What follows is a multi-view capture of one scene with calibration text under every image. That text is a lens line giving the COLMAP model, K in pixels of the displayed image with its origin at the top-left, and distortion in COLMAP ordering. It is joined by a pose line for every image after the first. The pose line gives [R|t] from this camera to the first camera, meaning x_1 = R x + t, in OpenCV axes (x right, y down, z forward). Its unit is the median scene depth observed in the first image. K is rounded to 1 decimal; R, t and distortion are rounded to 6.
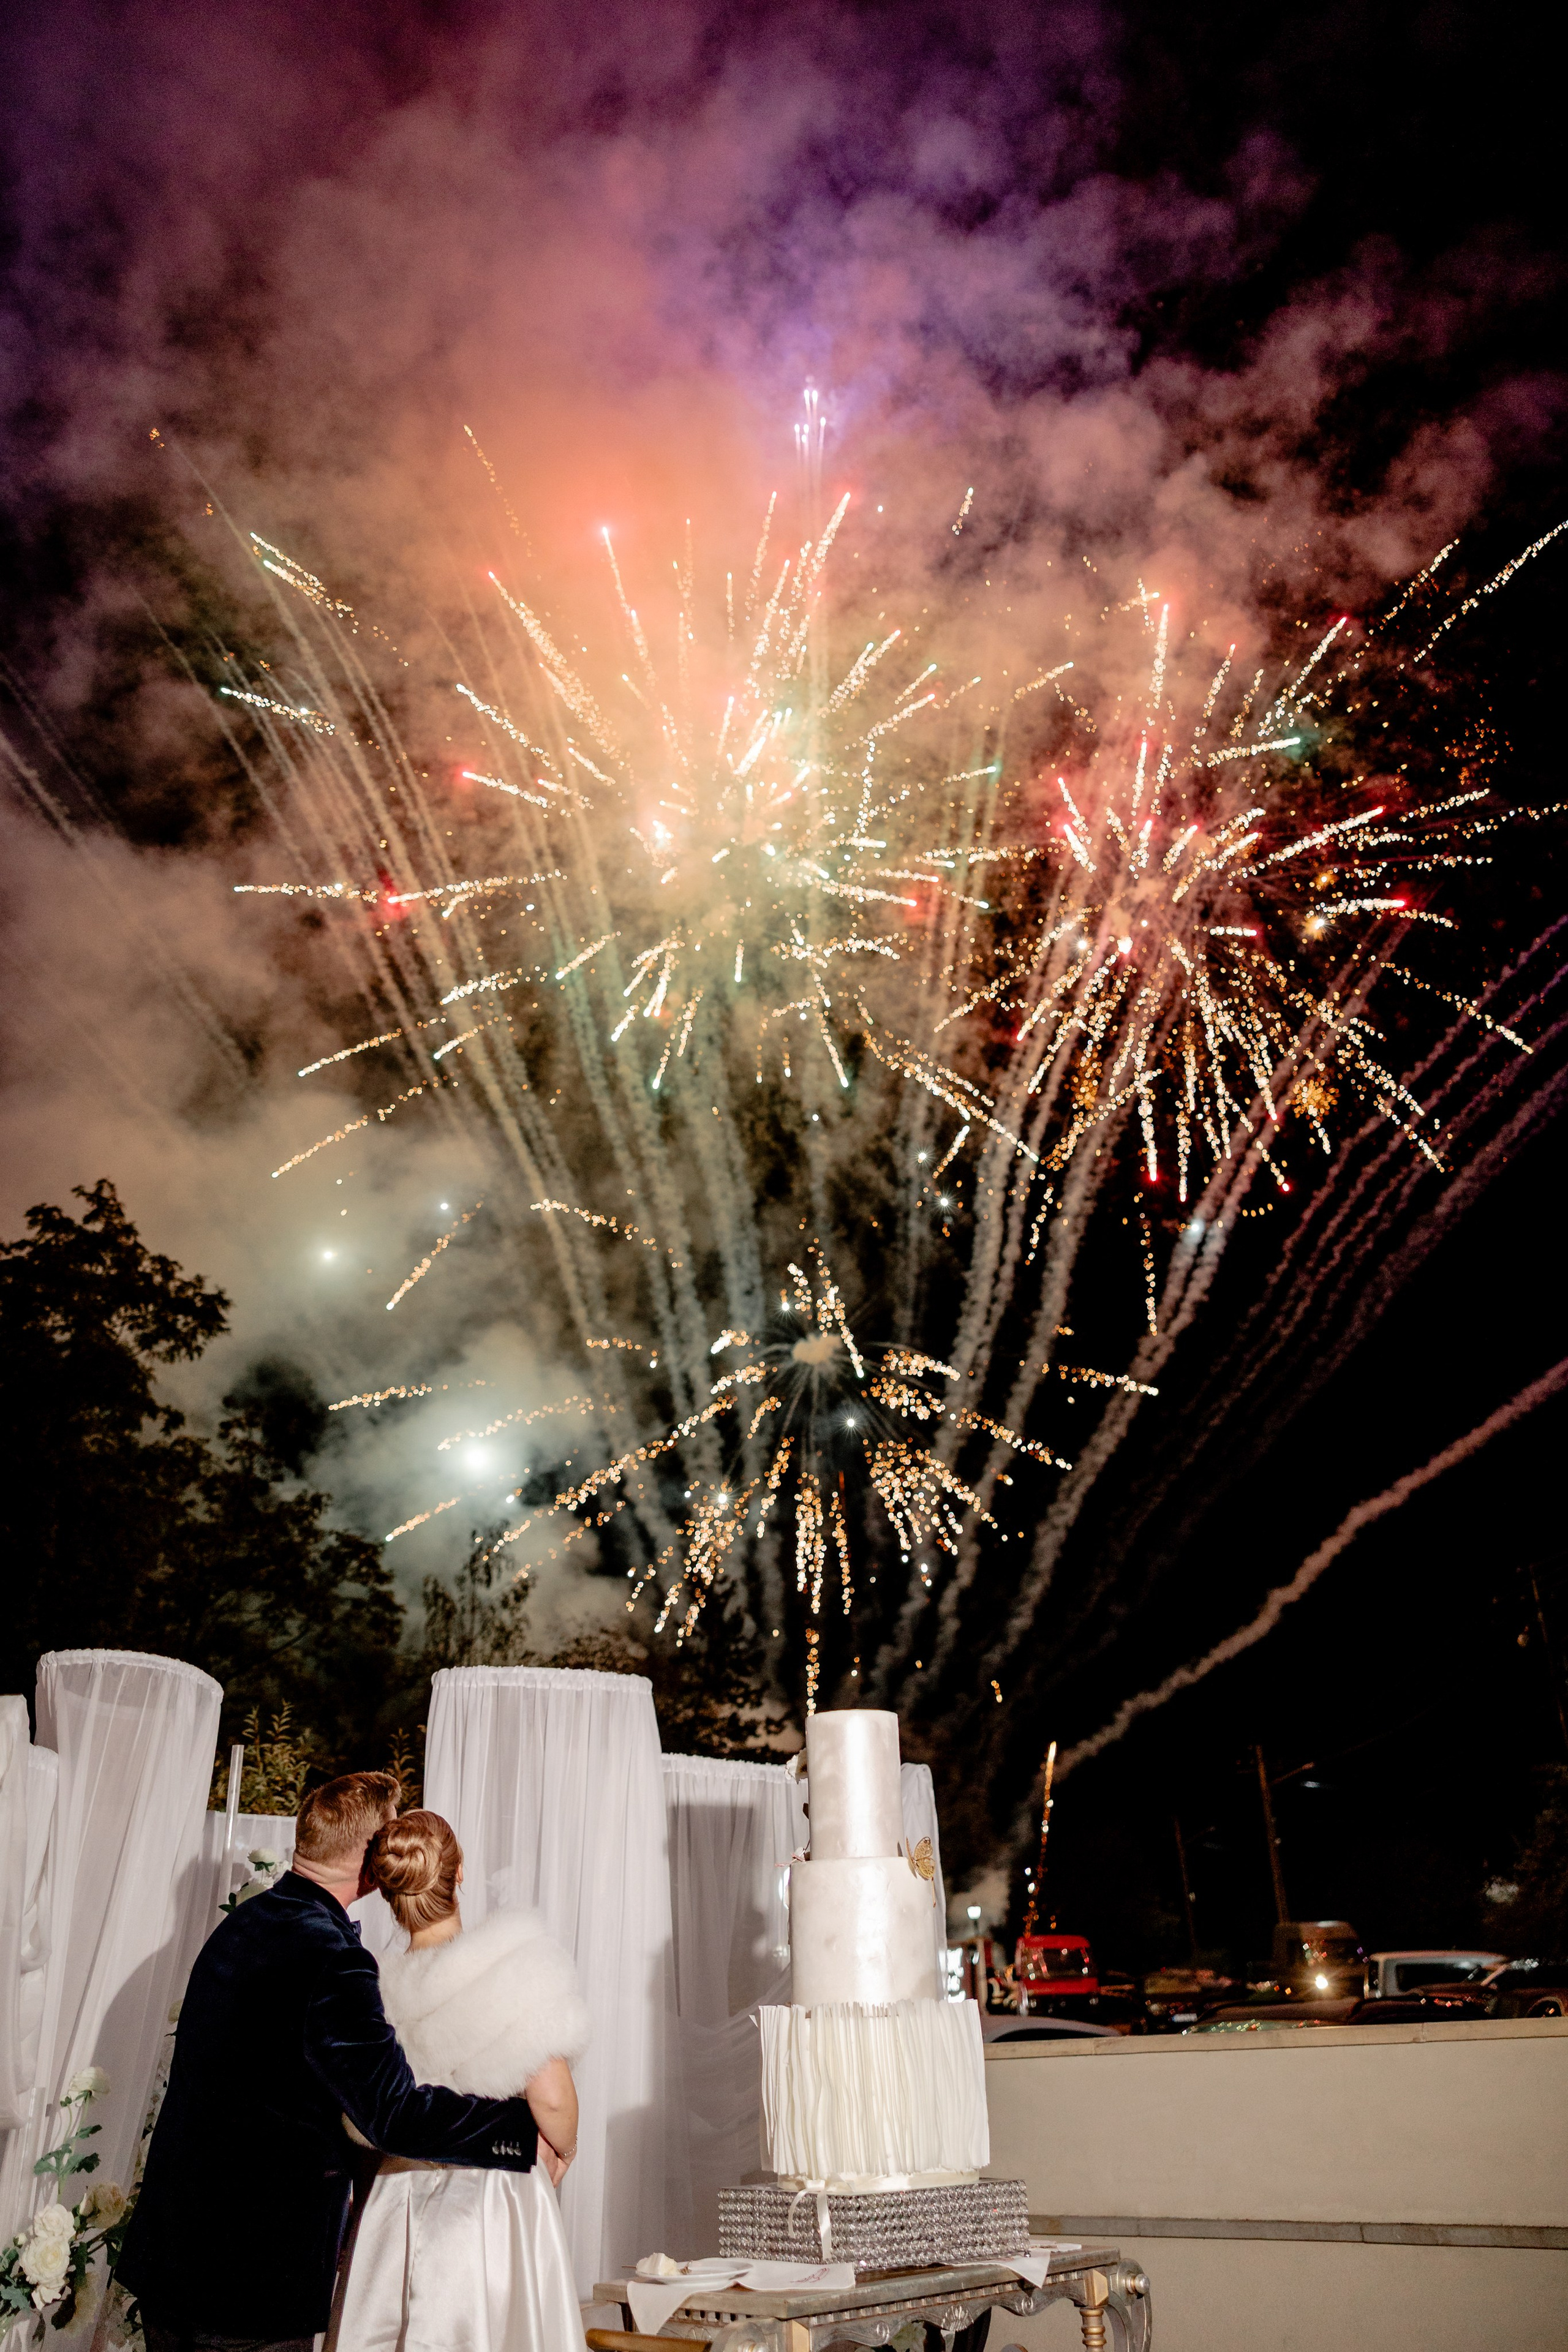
lens RADIAL K [[1858.6, 0, 779.5], [0, 1858.6, 1161.9], [0, 0, 1]] dist [0.002483, 0.004270]
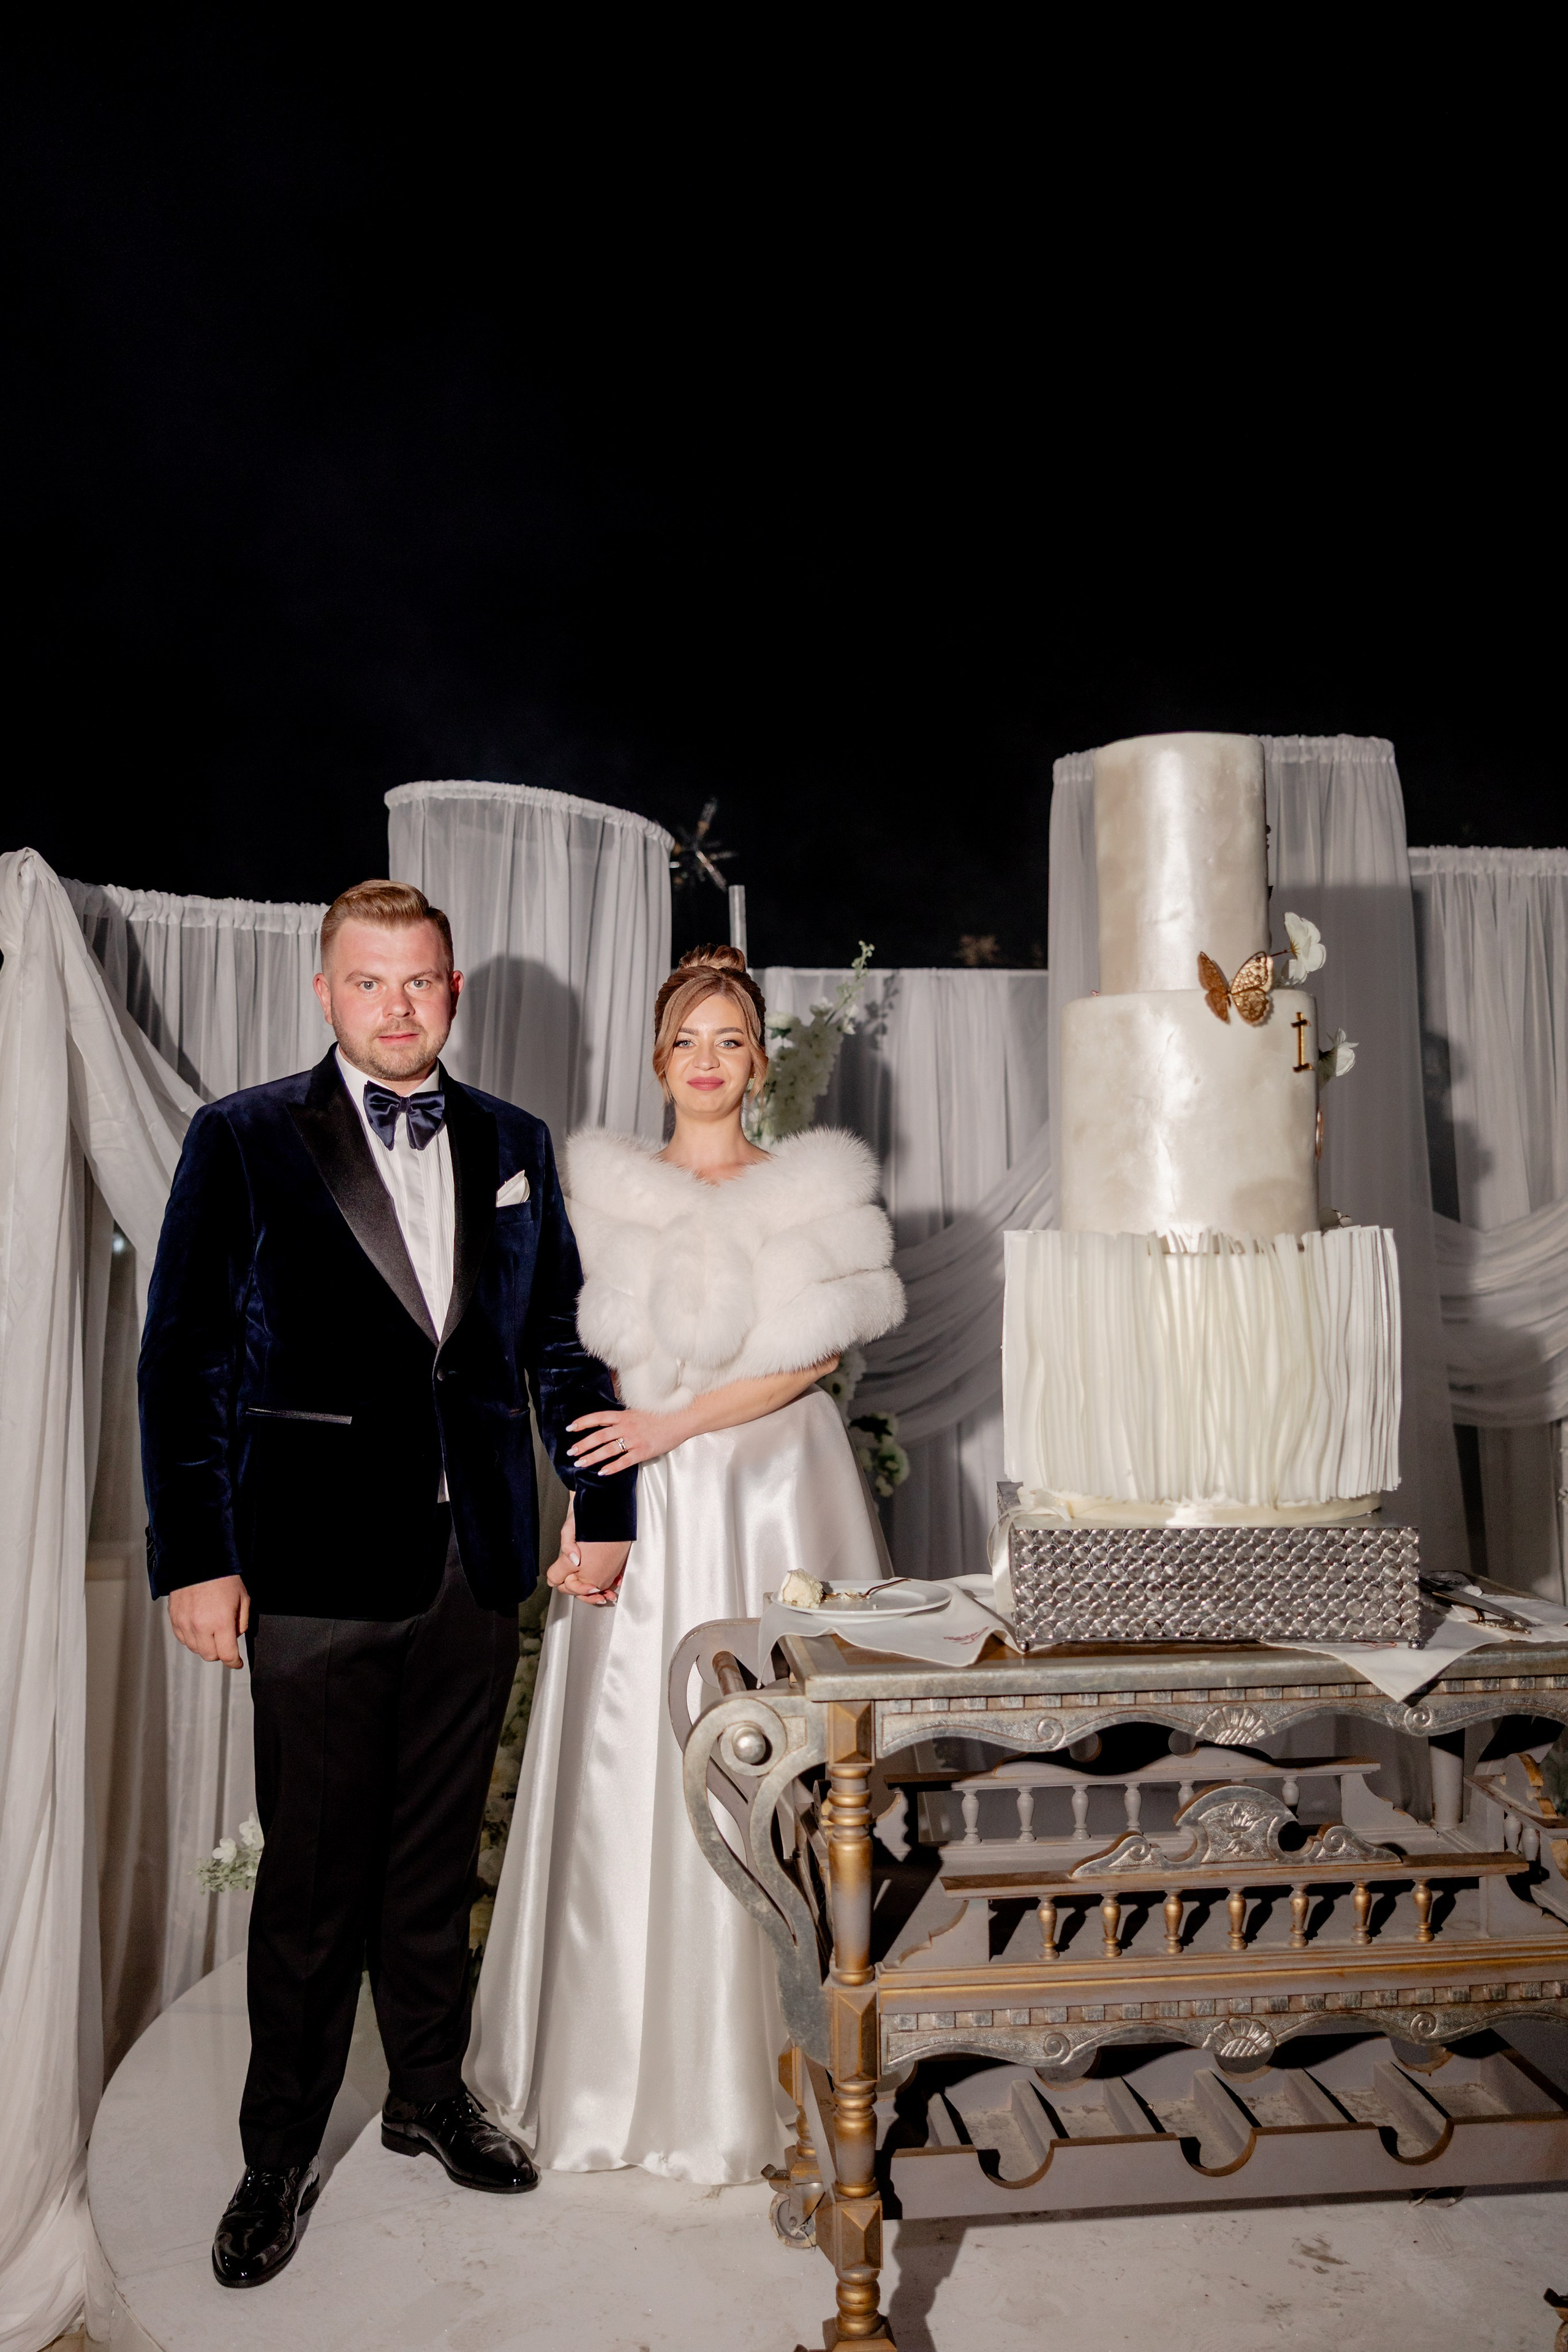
lens RADIAL K [[2122.8, 0, 786.5], [0, 2122.8, 1175.7], [0, 0, 1]] dist [-0.038622, 0.018028]
pose [[0.783330, 0.006679, -0.621571, 0.339113], [0.256326, 0.907497, 0.332785, 0.177659], [0.566296, -0.420005, 0.709157, 0.447373]]
